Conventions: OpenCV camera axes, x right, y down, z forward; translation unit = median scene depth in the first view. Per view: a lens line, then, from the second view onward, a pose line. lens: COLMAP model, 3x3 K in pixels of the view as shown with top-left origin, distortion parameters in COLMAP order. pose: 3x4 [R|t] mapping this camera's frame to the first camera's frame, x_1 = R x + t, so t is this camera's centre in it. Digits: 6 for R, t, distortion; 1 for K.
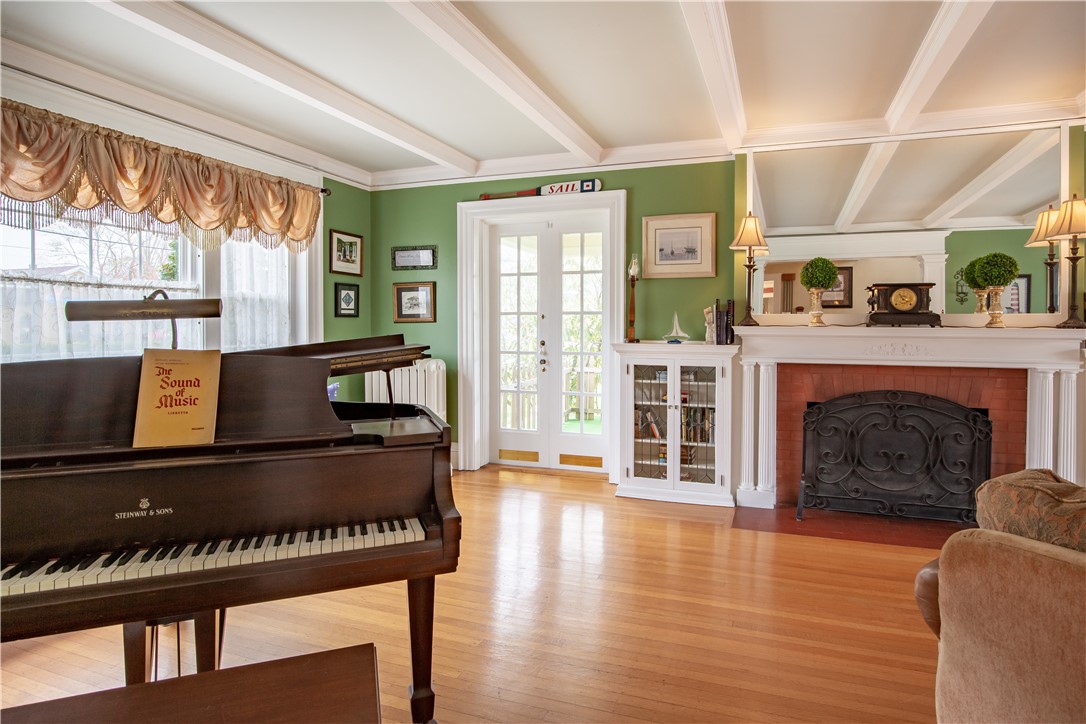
lens RADIAL K [[614.1, 0, 563.8], [0, 614.1, 334.1], [0, 0, 1]] dist [-0.003104, 0.000682]
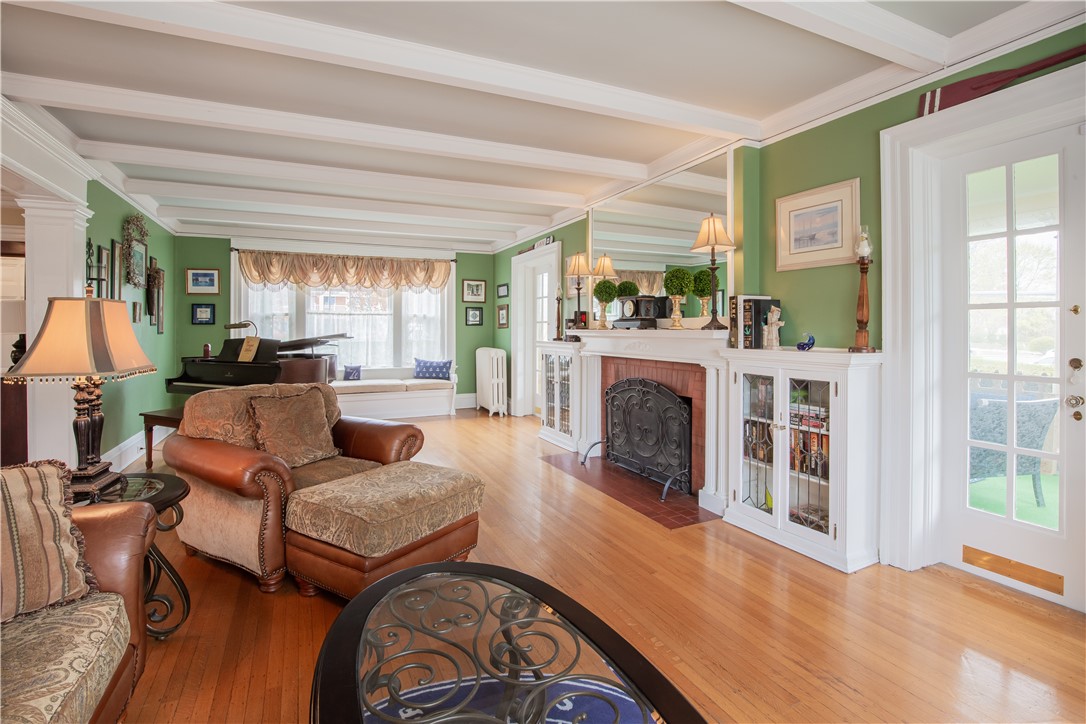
lens RADIAL K [[505.2, 0, 511.4], [0, 505.2, 329.6], [0, 0, 1]] dist [-0.001887, 0.000078]
pose [[0.671573, -0.004277, -0.740926, 0.954966], [-0.006871, 0.999904, -0.012000, 0.003153], [0.740906, 0.013150, 0.671480, 0.067403]]
